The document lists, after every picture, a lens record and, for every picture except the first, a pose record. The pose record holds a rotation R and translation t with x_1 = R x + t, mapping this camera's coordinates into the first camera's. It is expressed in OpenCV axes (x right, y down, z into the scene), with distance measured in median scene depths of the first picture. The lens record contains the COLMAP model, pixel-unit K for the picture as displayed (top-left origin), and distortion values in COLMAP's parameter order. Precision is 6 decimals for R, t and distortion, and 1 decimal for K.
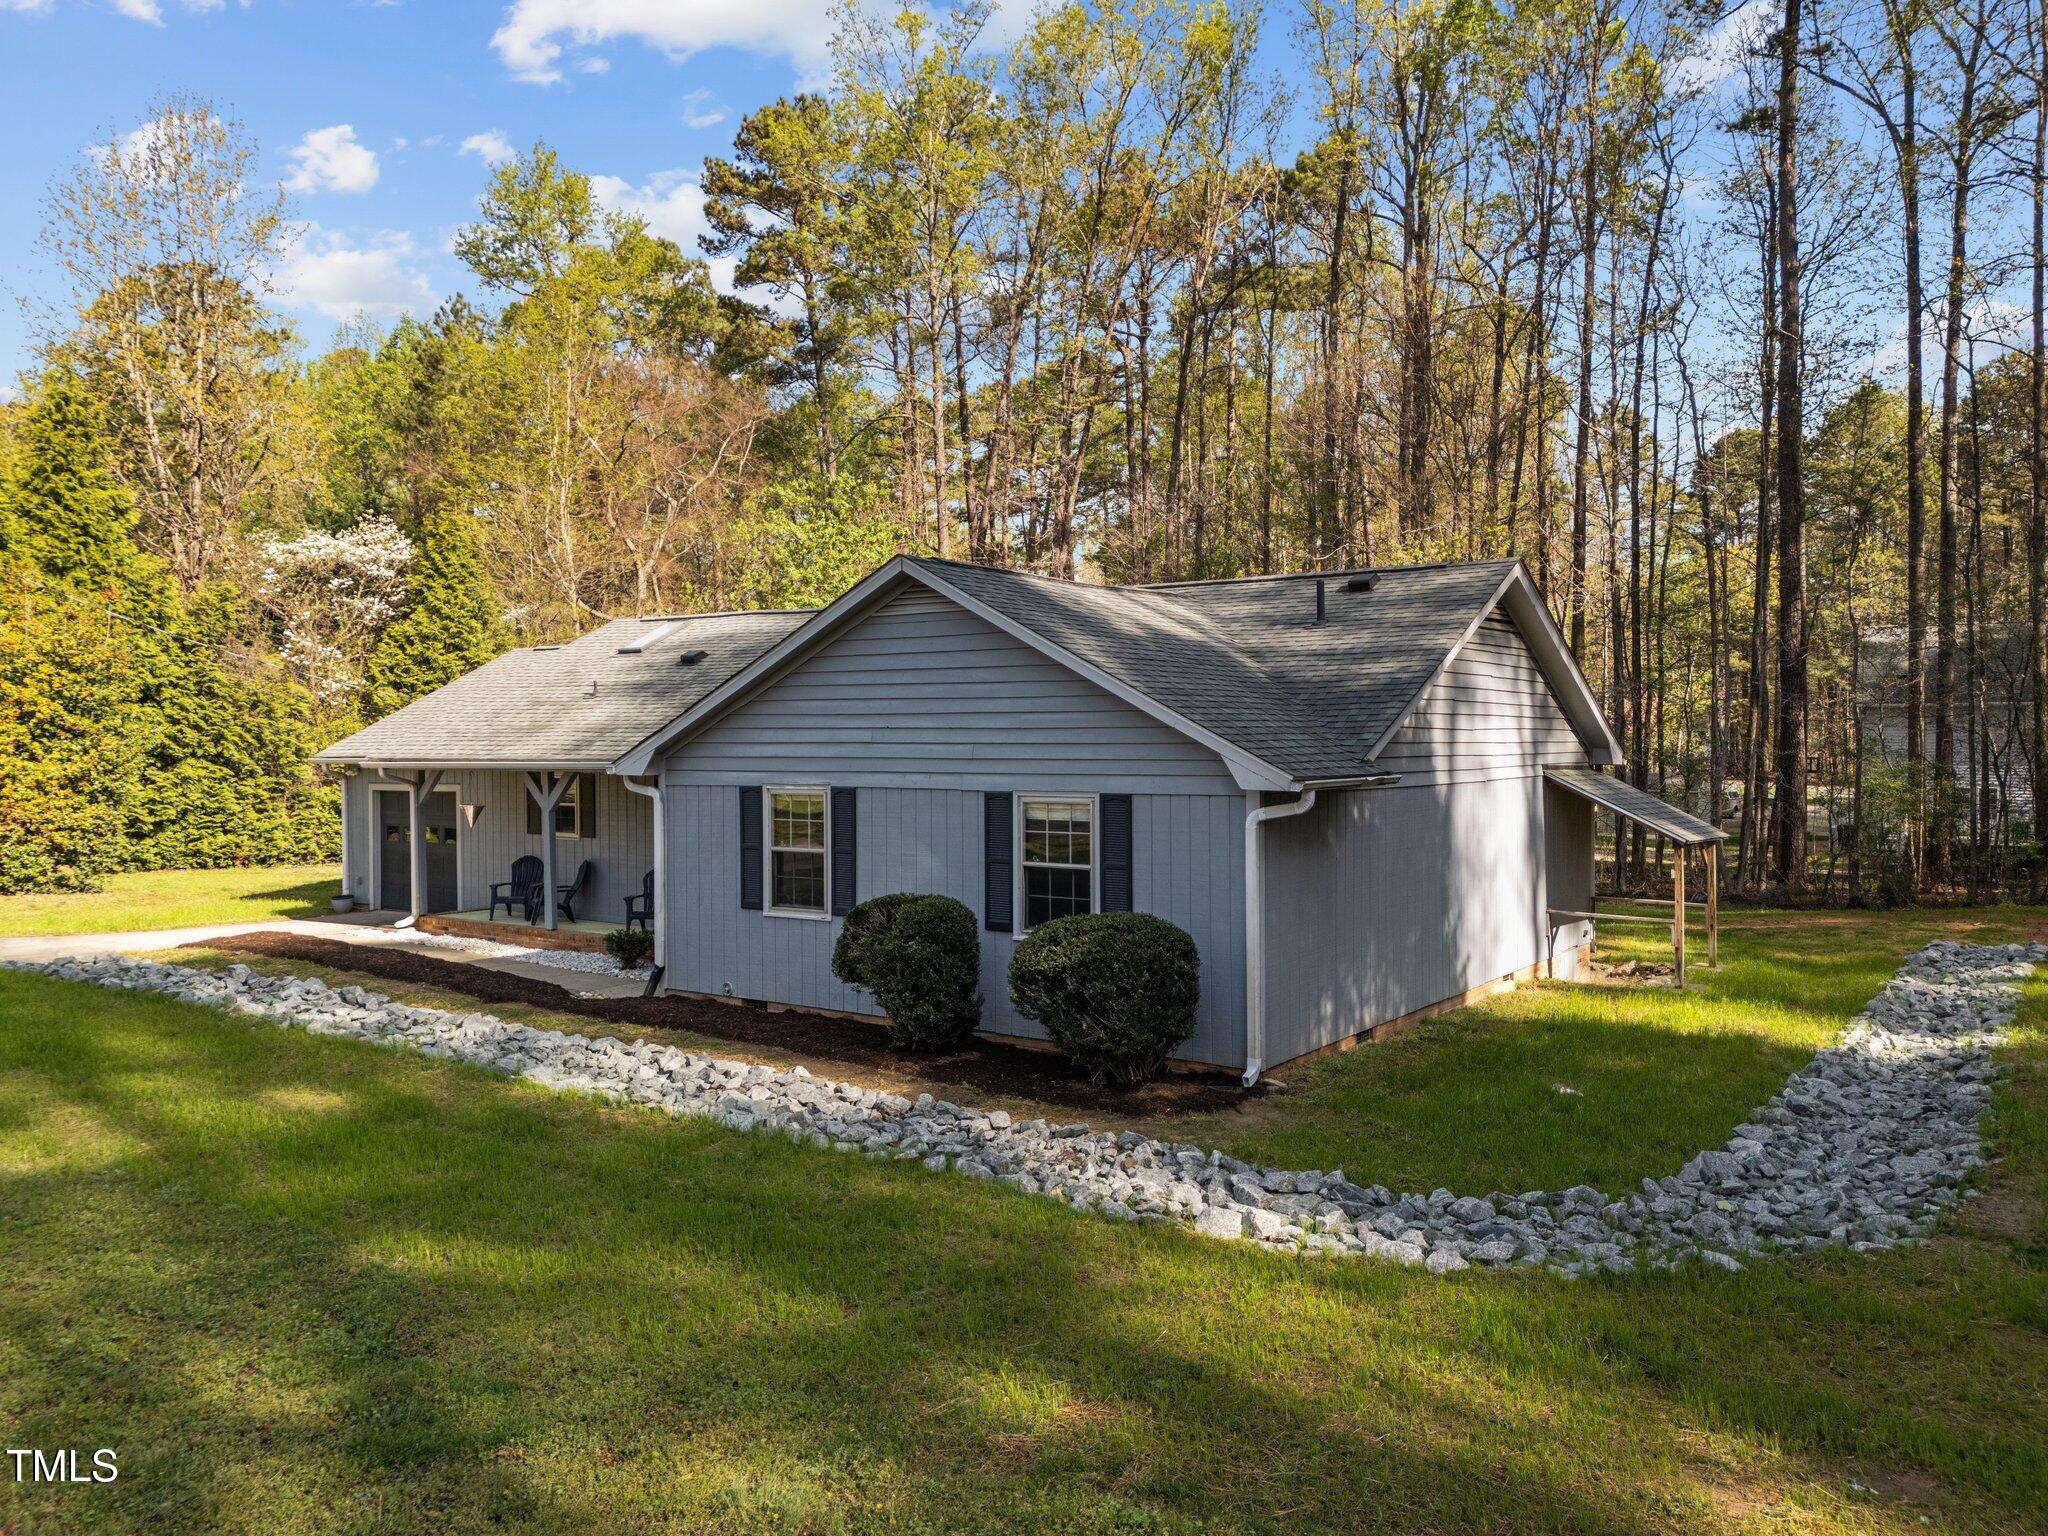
lens RADIAL K [[1666.7, 0, 1020.8], [0, 1666.7, 774.6], [0, 0, 1]] dist [0.016659, 0.006656]
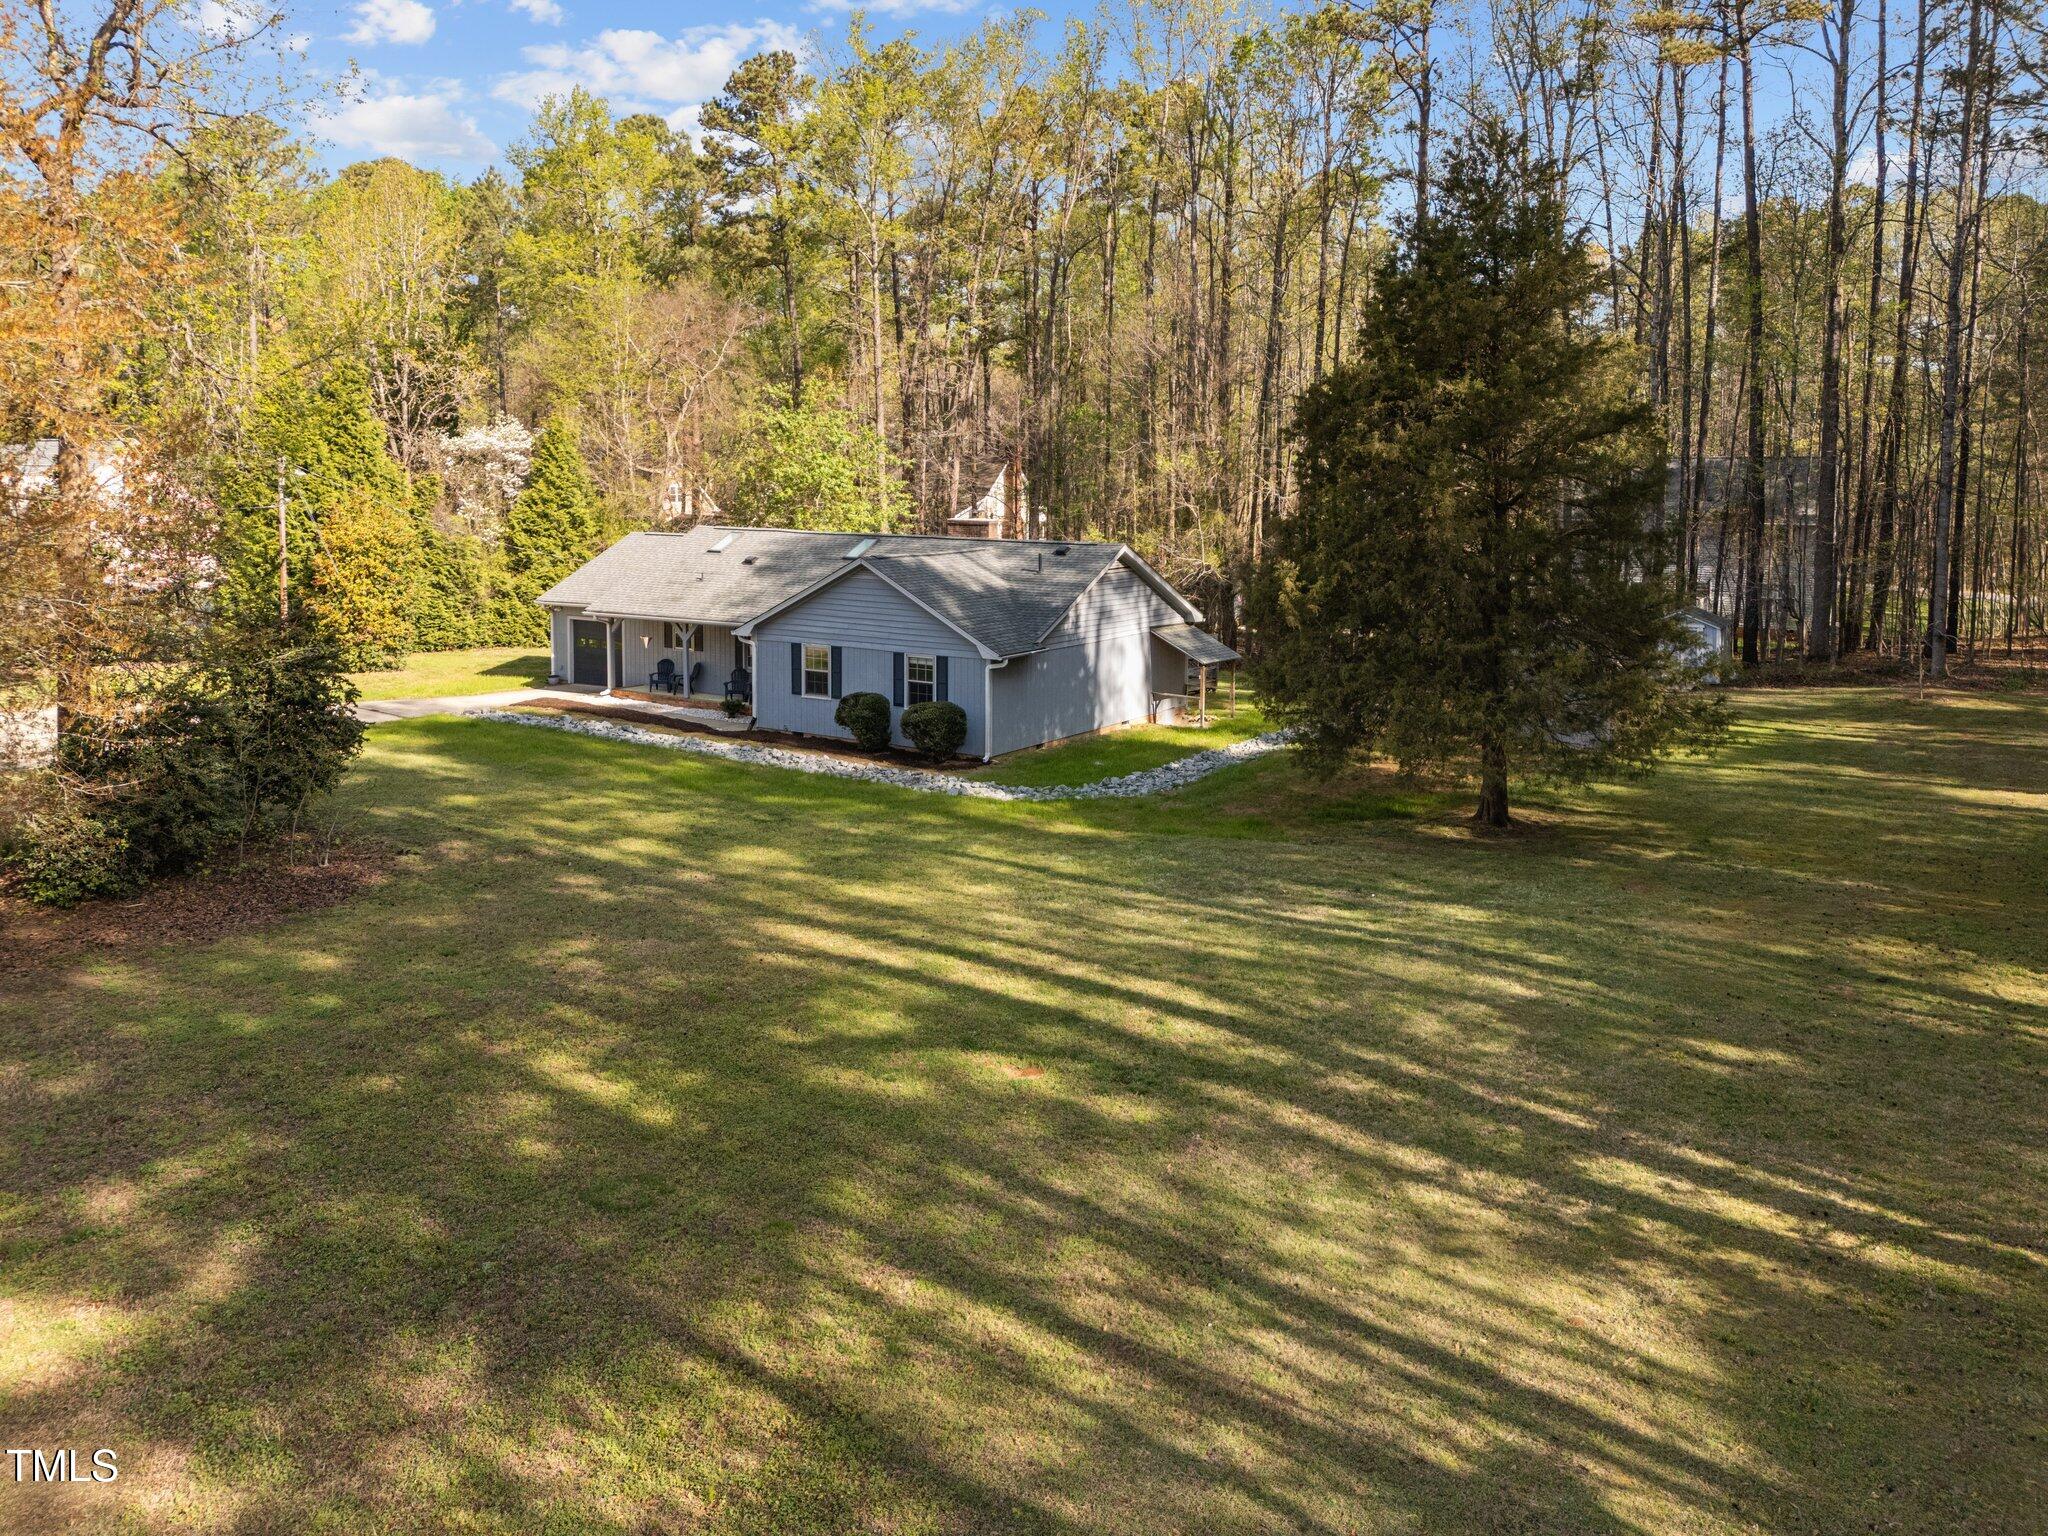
lens RADIAL K [[1666.7, 0, 1020.8], [0, 1666.7, 762.7], [0, 0, 1]] dist [0.016659, 0.006656]
pose [[0.999426, 0.006685, 0.033221, 0.060660], [-0.011488, 0.989132, 0.146577, -0.133504], [-0.031880, -0.146875, 0.988641, -1.048801]]
